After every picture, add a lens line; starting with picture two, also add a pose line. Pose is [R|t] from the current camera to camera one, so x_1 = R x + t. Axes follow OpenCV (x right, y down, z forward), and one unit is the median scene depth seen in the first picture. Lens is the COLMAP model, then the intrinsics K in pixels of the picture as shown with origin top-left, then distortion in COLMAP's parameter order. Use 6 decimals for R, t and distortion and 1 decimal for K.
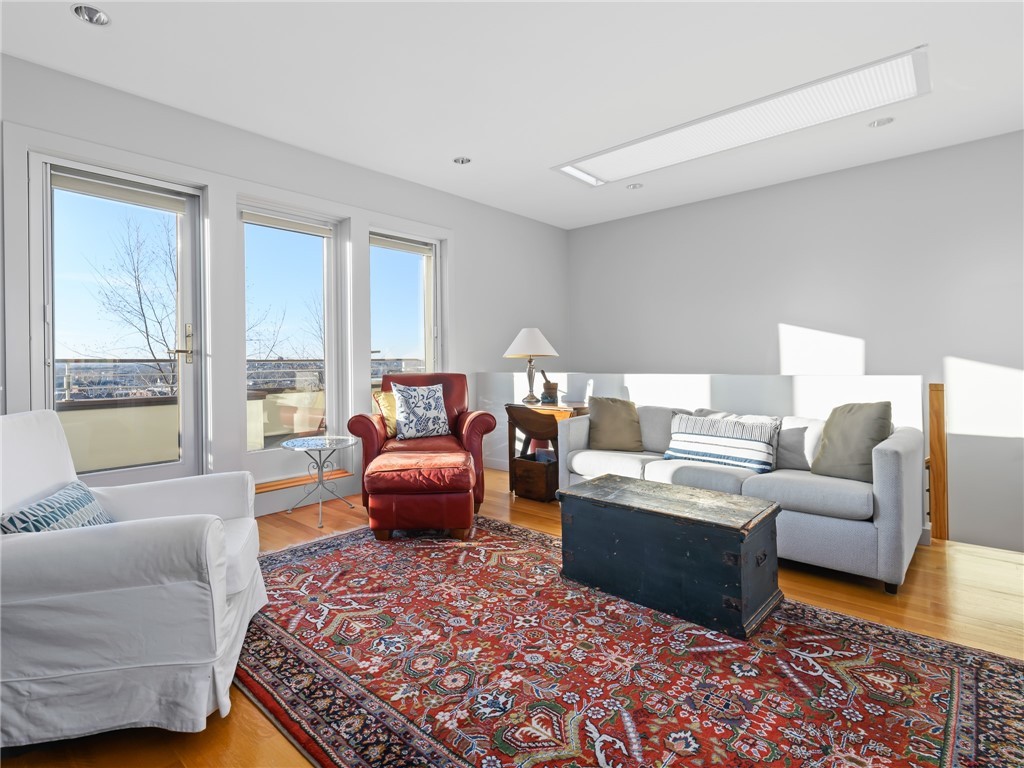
lens RADIAL K [[592.2, 0, 467.8], [0, 592.2, 360.1], [0, 0, 1]] dist [-0.000721, -0.000472]
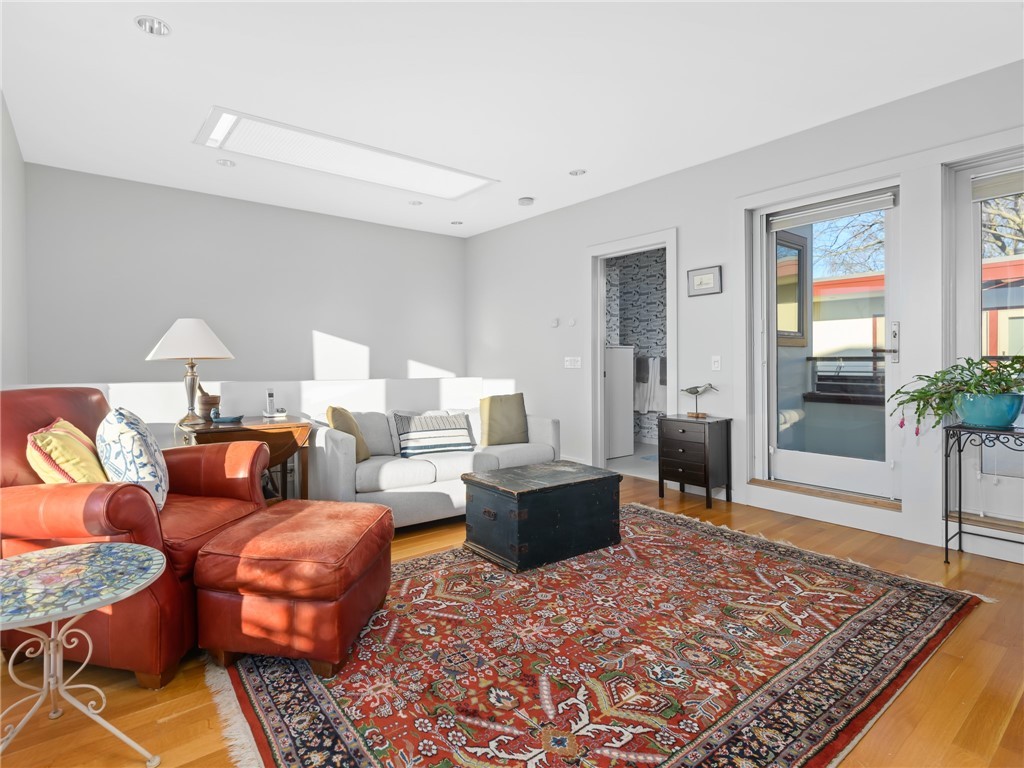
lens RADIAL K [[530.2, 0, 492.8], [0, 530.2, 361.1], [0, 0, 1]] dist [0.002133, -0.000496]
pose [[0.086997, 0.013736, 0.996114, -0.921249], [-0.009545, 0.999871, -0.012955, 0.000926], [-0.996163, -0.008381, 0.087117, 1.119739]]
